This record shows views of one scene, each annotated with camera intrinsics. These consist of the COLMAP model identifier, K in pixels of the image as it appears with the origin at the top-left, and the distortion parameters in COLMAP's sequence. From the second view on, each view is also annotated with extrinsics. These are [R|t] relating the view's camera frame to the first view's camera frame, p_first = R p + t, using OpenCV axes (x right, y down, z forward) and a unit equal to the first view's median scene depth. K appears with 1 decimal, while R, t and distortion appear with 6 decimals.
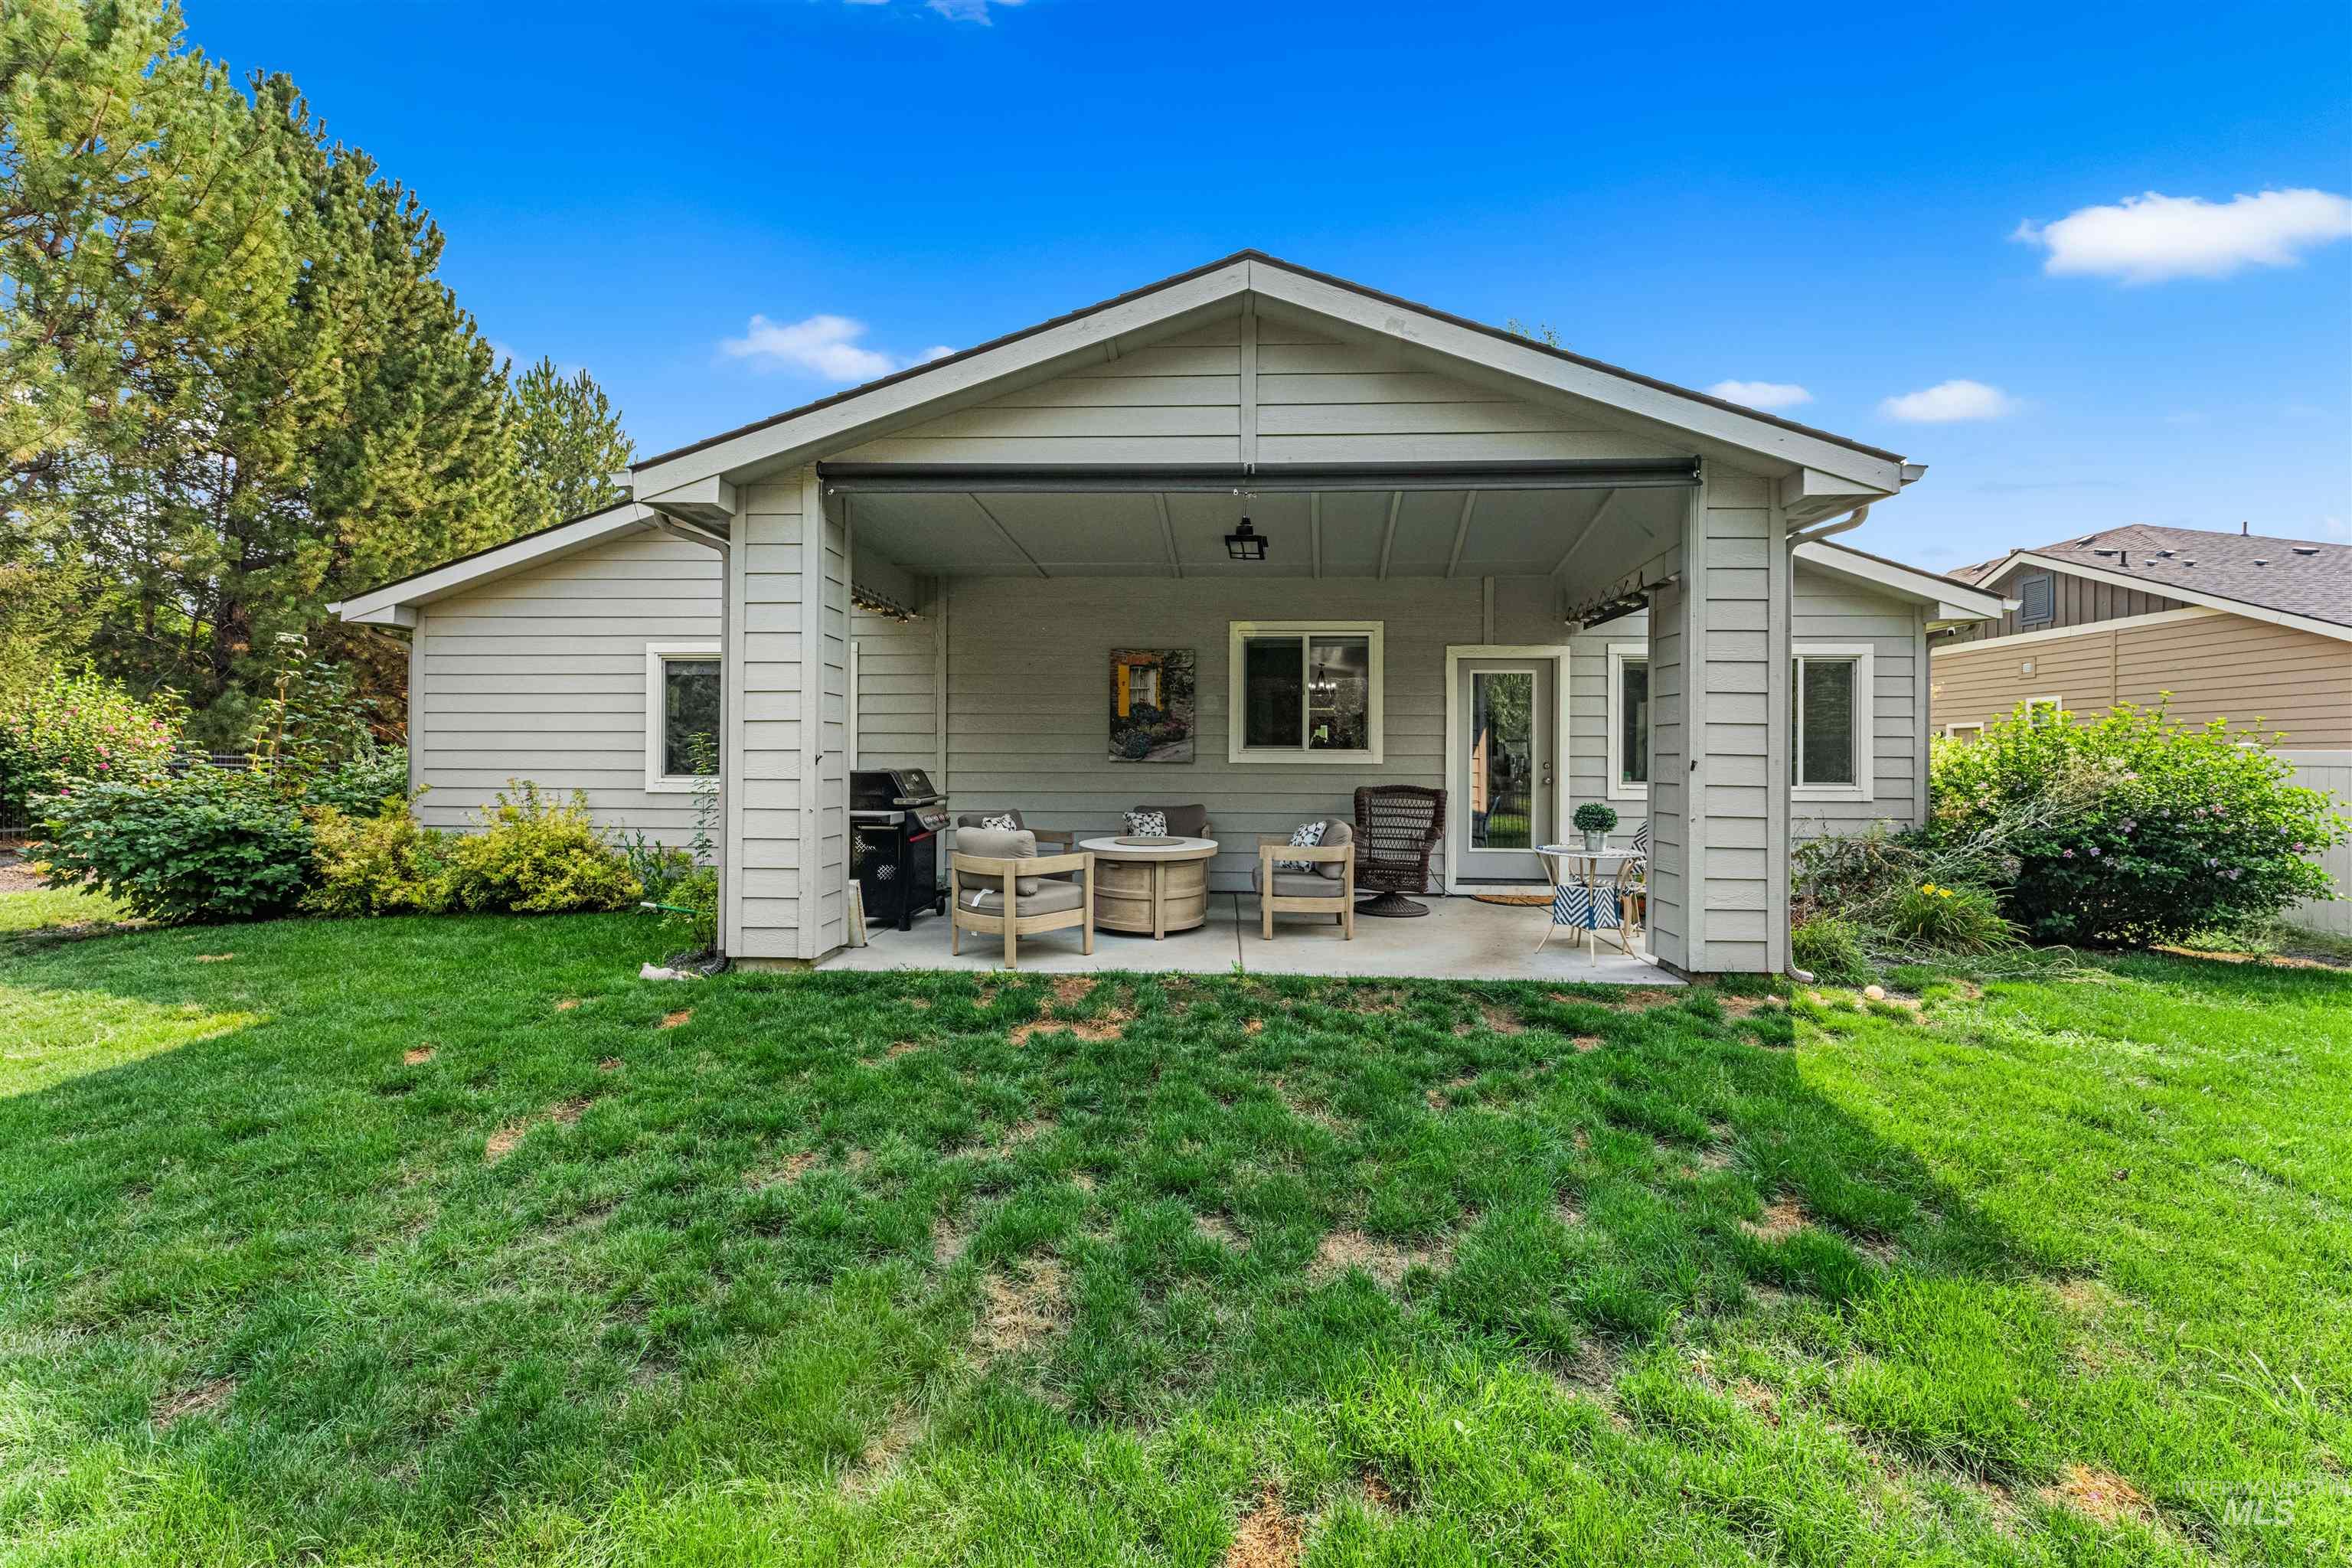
lens RADIAL K [[947.7, 0, 1183.6], [0, 947.7, 760.9], [0, 0, 1]] dist [0.000874, -0.000849]
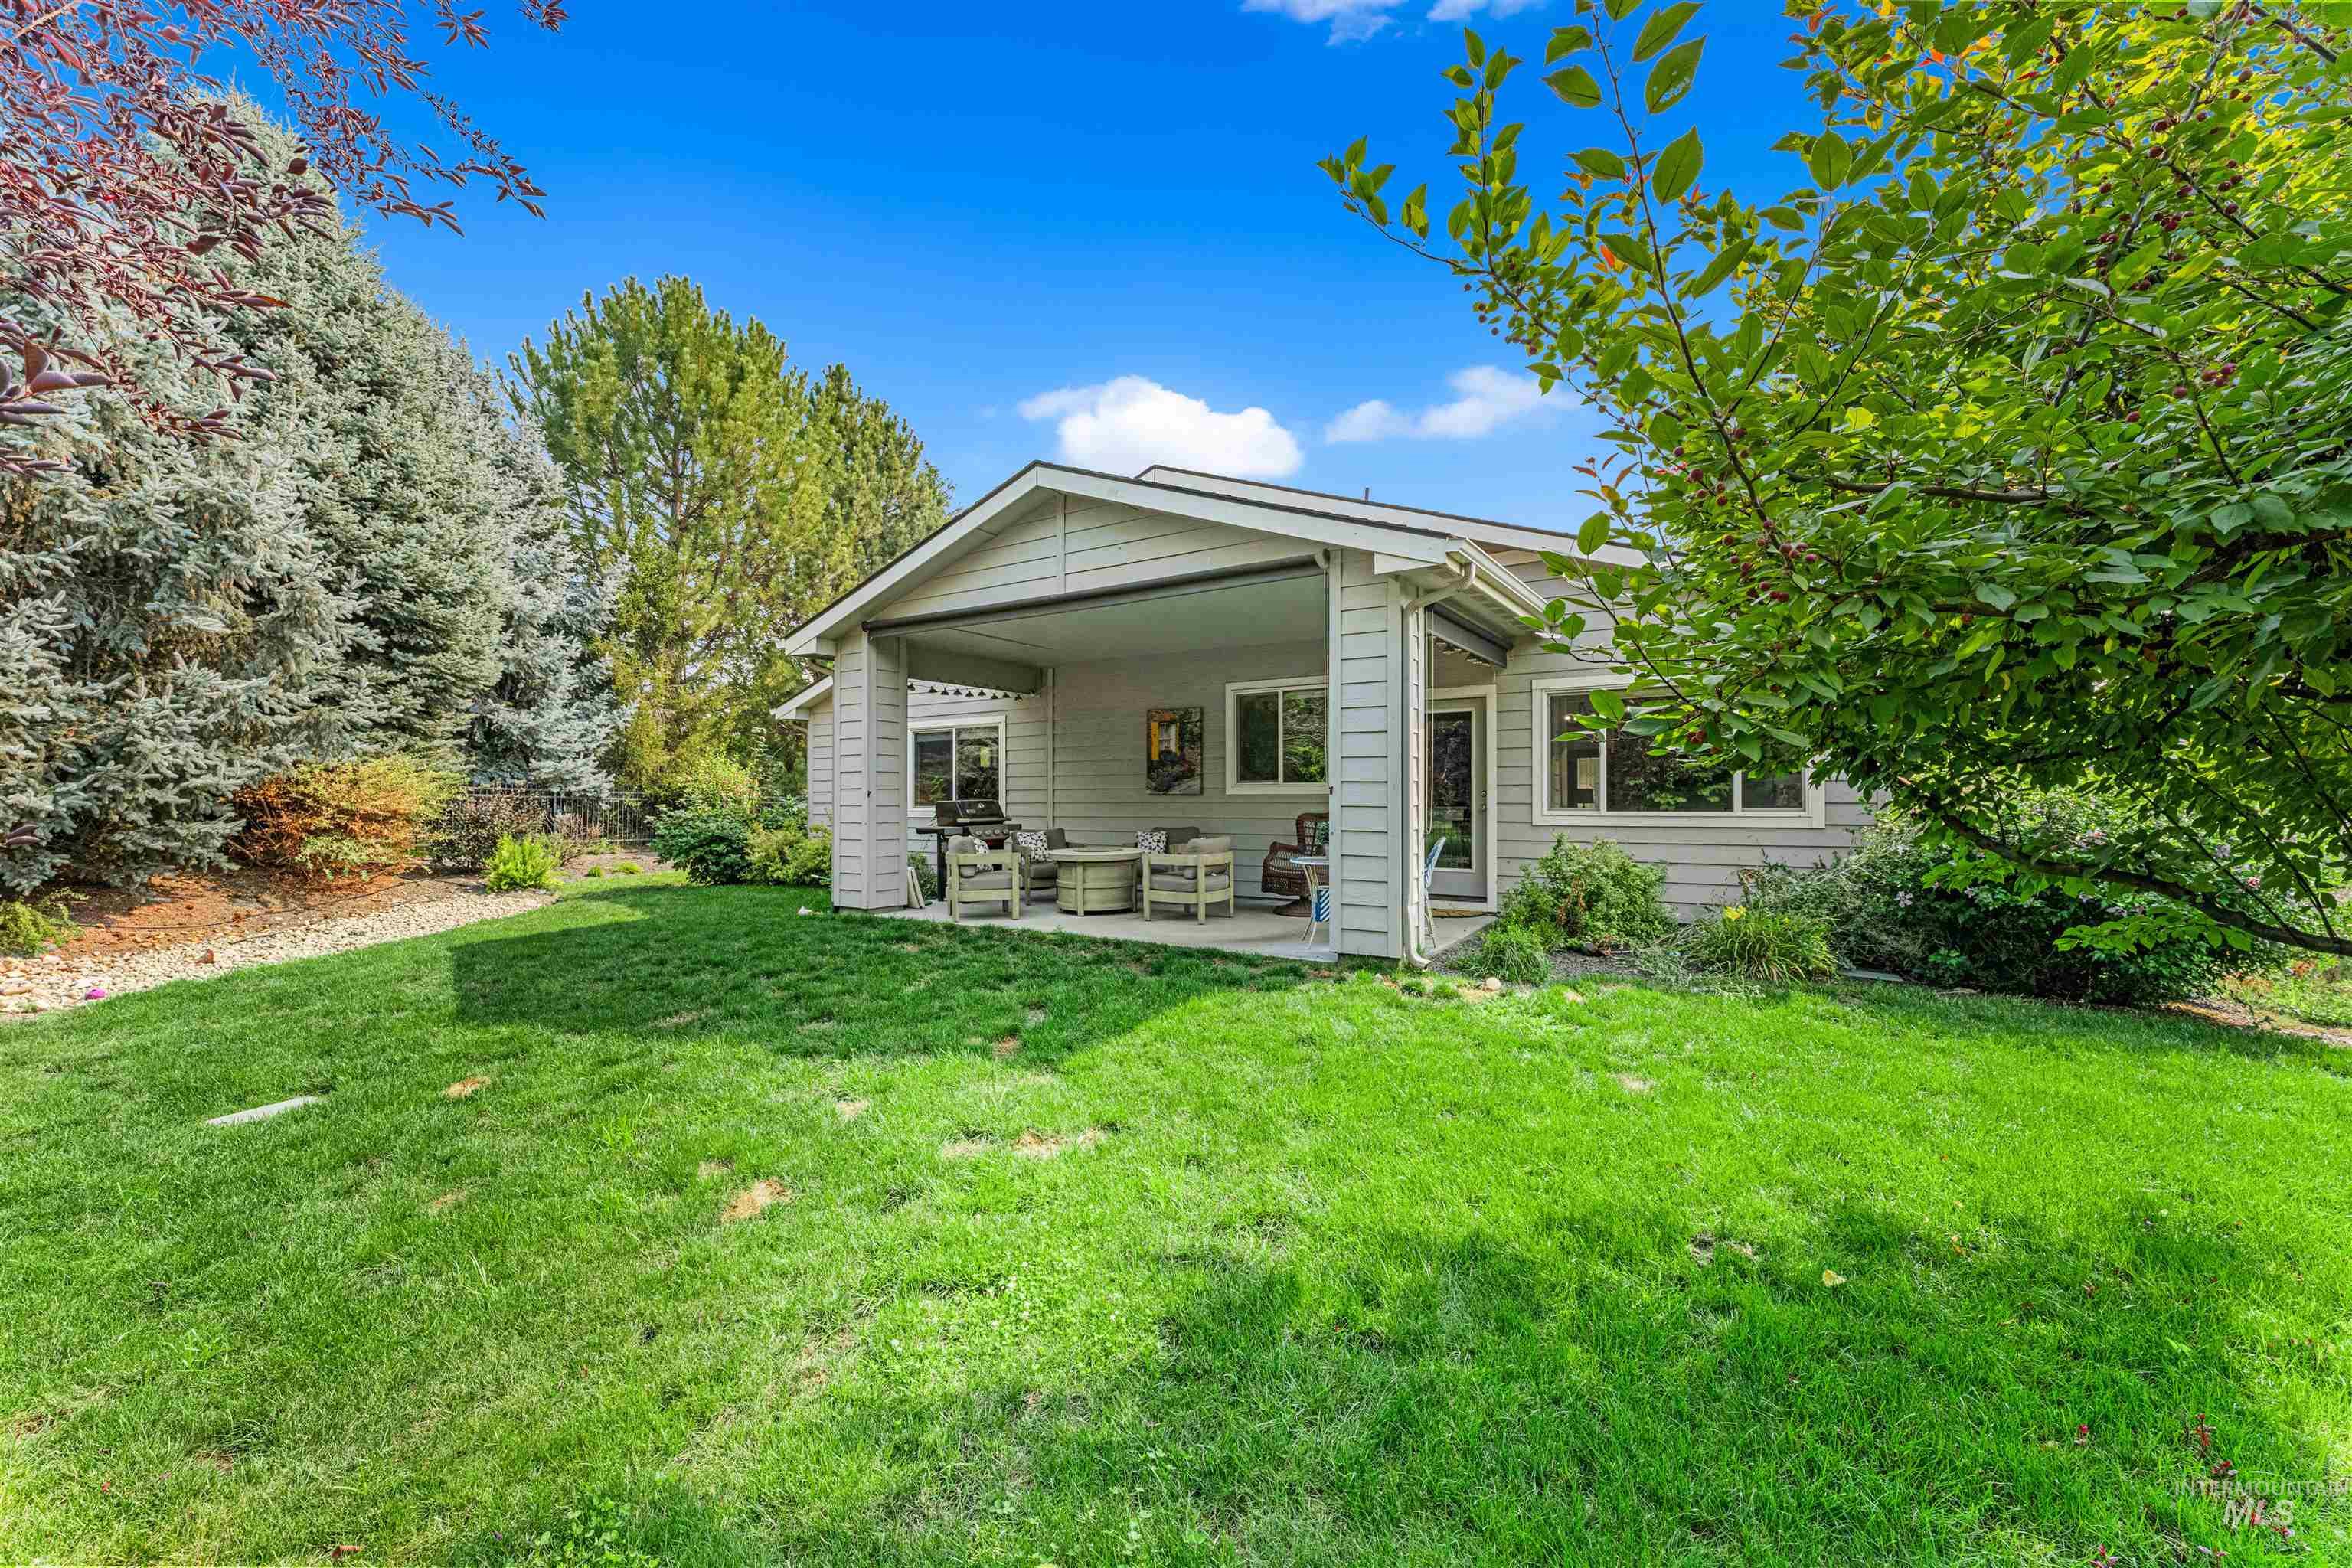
lens RADIAL K [[947.7, 0, 1174.3], [0, 947.7, 796.2], [0, 0, 1]] dist [0.000874, -0.000849]
pose [[0.859539, -0.009625, -0.510979, 0.644558], [0.006064, 0.999944, -0.008635, 0.014876], [0.511034, 0.004323, 0.859550, -0.130635]]
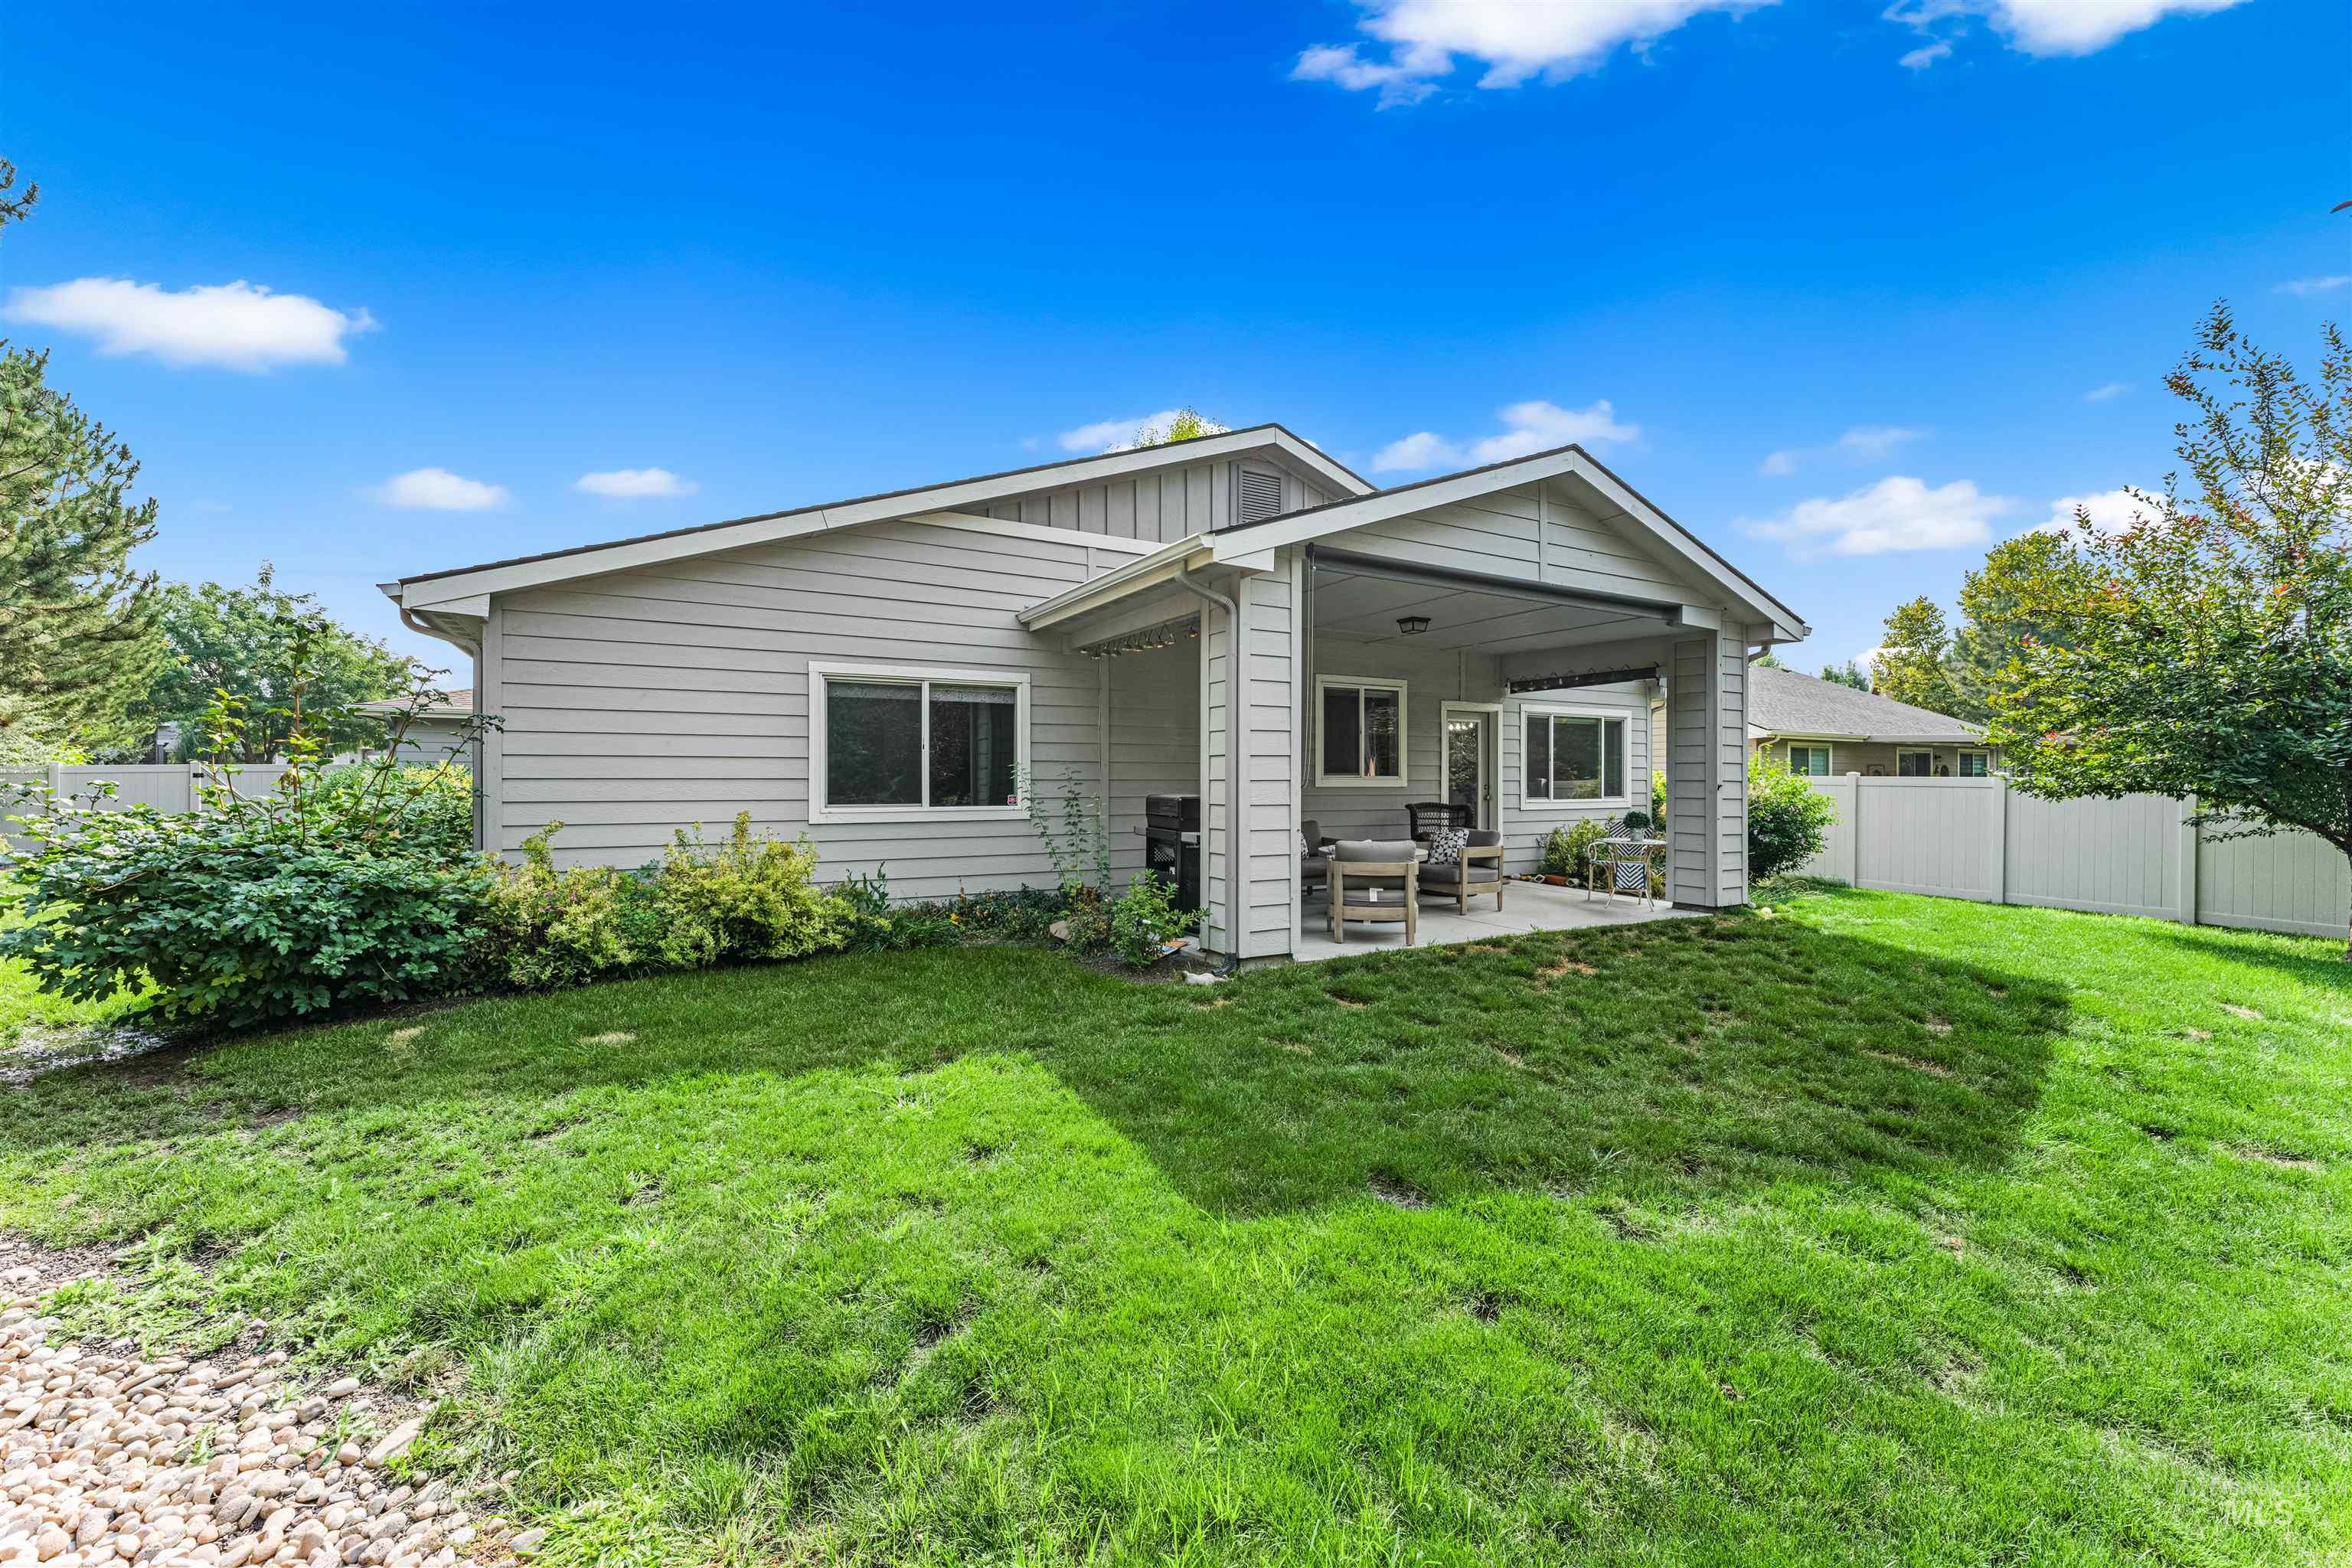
lens RADIAL K [[947.7, 0, 1176.4], [0, 947.7, 786.0], [0, 0, 1]] dist [0.000874, -0.000849]
pose [[0.849401, -0.007646, 0.527692, -0.770221], [0.005406, 0.999969, 0.005787, -0.007503], [-0.527720, -0.002063, 0.849416, 0.037100]]
